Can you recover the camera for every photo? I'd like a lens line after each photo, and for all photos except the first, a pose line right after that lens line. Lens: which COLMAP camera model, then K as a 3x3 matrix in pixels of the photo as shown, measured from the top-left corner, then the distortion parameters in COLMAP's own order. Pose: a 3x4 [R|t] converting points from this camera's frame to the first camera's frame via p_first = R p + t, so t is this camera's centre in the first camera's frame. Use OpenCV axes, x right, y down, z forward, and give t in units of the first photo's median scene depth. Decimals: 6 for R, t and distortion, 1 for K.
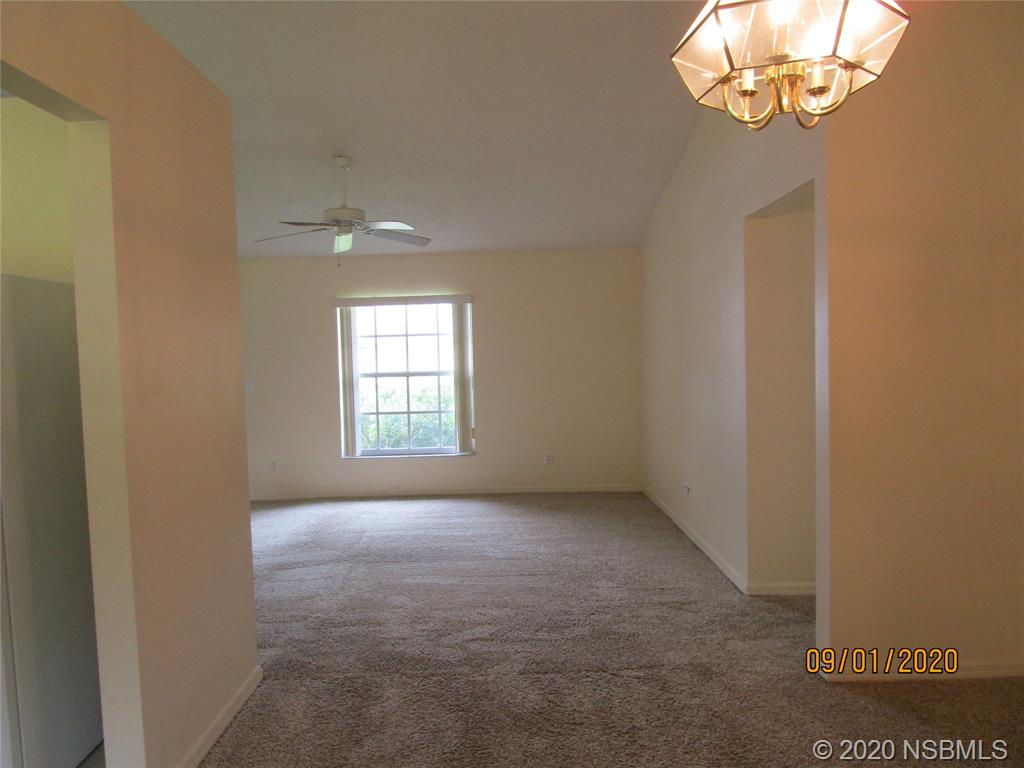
lens RADIAL K [[738.7, 0, 512.0], [0, 738.7, 384.0], [0, 0, 1]] dist [-0.025928, 0.000394]
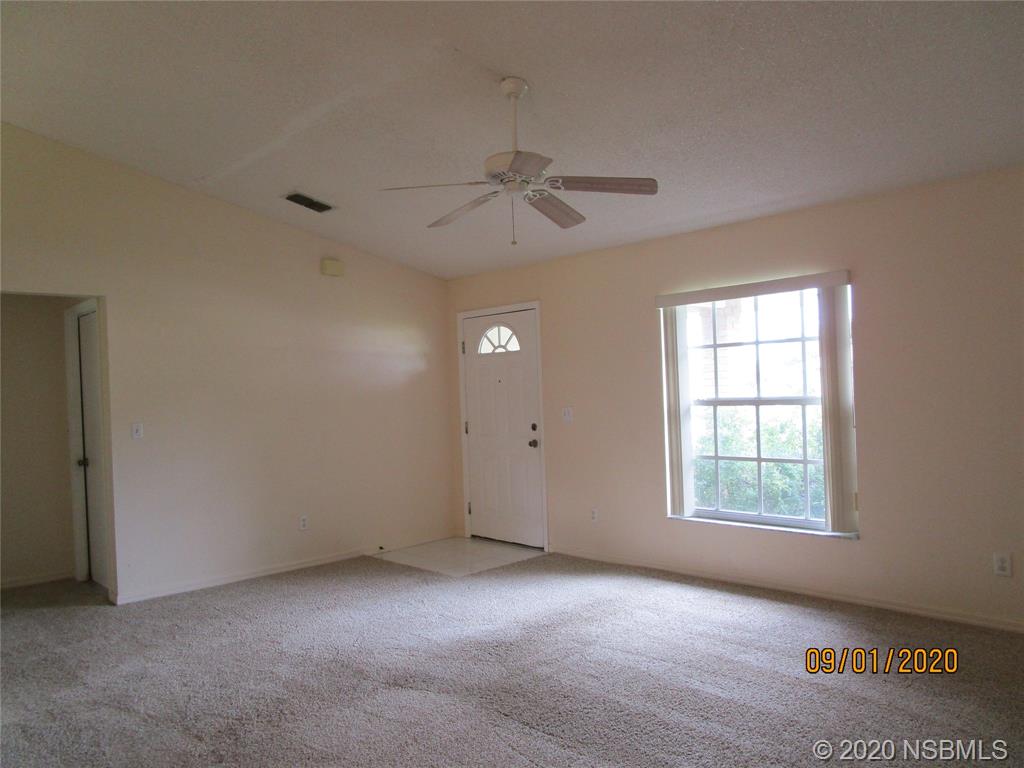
lens RADIAL K [[738.7, 0, 512.0], [0, 738.7, 384.0], [0, 0, 1]] dist [-0.025928, 0.000394]
pose [[0.704395, -0.000426, -0.709808, 0.172720], [-0.012124, 0.999847, -0.012631, -0.017981], [0.709705, 0.017503, 0.704282, 0.384153]]
